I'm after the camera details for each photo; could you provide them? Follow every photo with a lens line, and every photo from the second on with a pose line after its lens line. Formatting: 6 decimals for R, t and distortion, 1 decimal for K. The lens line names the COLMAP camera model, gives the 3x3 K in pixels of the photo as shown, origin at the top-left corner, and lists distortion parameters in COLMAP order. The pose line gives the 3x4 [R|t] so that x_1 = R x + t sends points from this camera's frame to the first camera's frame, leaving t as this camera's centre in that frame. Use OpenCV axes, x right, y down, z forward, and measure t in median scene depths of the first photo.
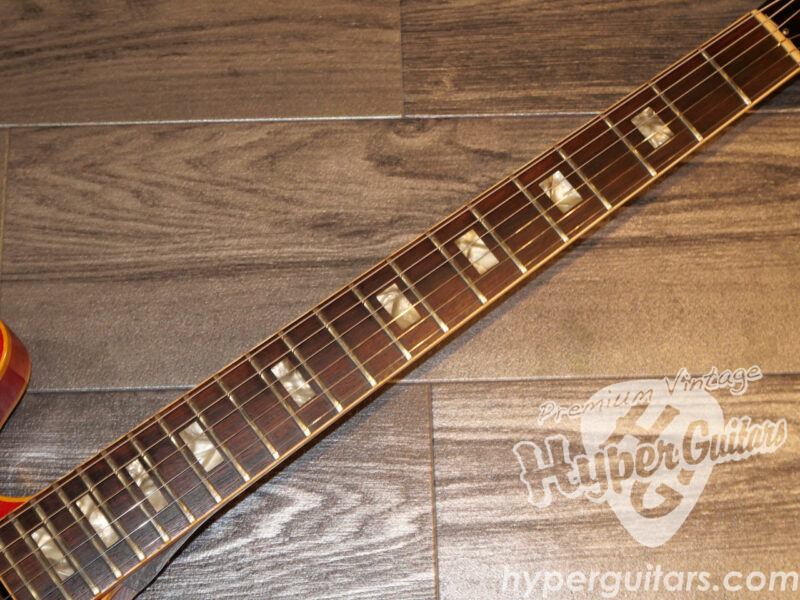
lens RADIAL K [[1489.1, 0, 399.8], [0, 1489.1, 304.3], [0, 0, 1]] dist [-0.022275, 0.000000]
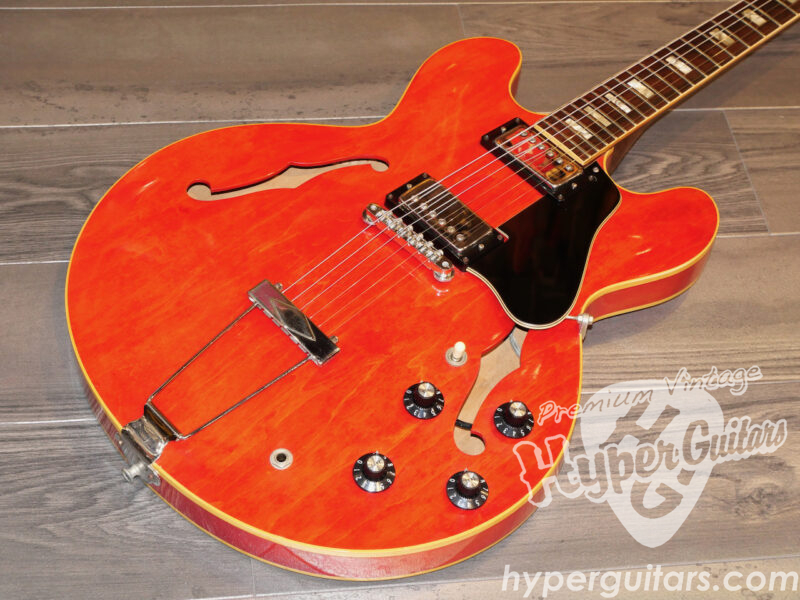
lens RADIAL K [[1489.1, 0, 401.5], [0, 1489.1, 298.8], [0, 0, 1]] dist [-0.022275, 0.000000]
pose [[0.990794, -0.031556, 0.131647, -0.583757], [0.074277, 0.939725, -0.333765, 0.805015], [-0.113180, 0.340471, 0.933418, -0.517936]]
